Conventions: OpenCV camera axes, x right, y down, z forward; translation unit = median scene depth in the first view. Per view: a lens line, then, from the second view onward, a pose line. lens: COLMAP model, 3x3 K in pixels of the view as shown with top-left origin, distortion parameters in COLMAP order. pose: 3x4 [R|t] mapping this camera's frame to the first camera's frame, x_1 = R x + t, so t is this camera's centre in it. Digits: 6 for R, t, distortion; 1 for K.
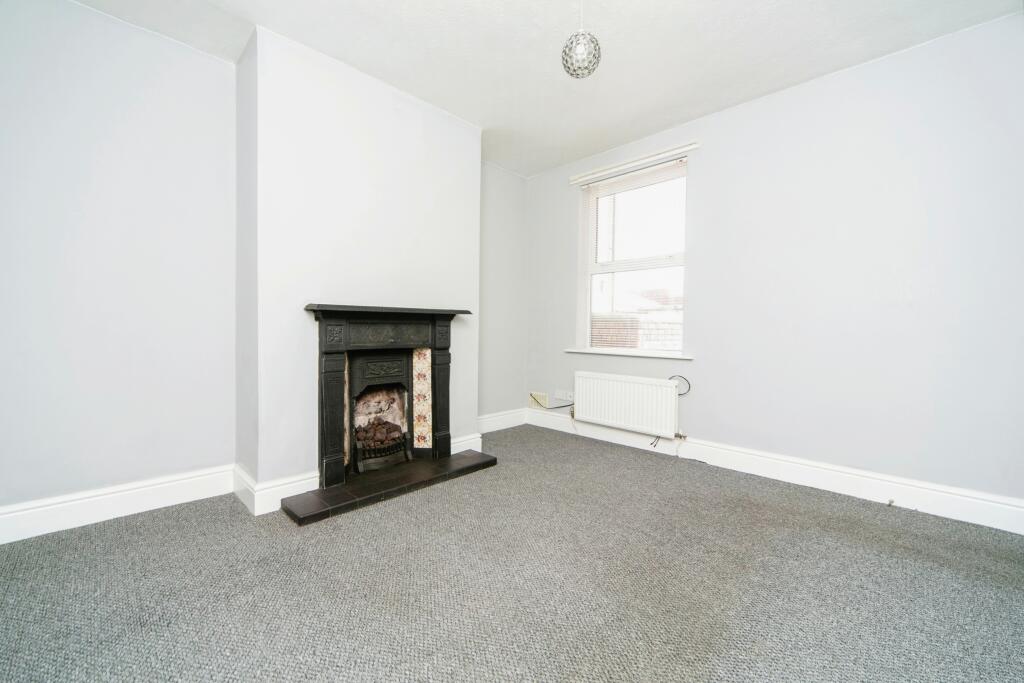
lens RADIAL K [[414.5, 0, 508.3], [0, 414.5, 325.7], [0, 0, 1]] dist [-0.000248, 0.000002]
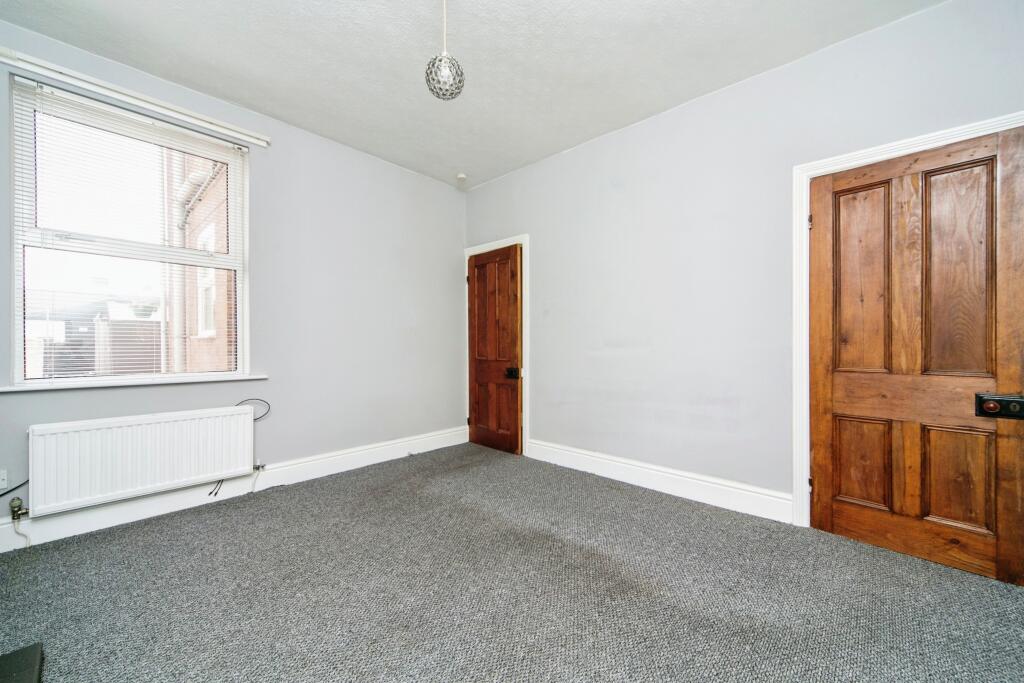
lens RADIAL K [[392.9, 0, 512.0], [0, 392.9, 341.5], [0, 0, 1]] dist [0.000105, -0.000111]
pose [[-0.040489, 0.005463, 0.999165, -0.439728], [-0.005734, 0.999967, -0.005700, 0.002011], [-0.999164, -0.005960, -0.040456, 0.498664]]
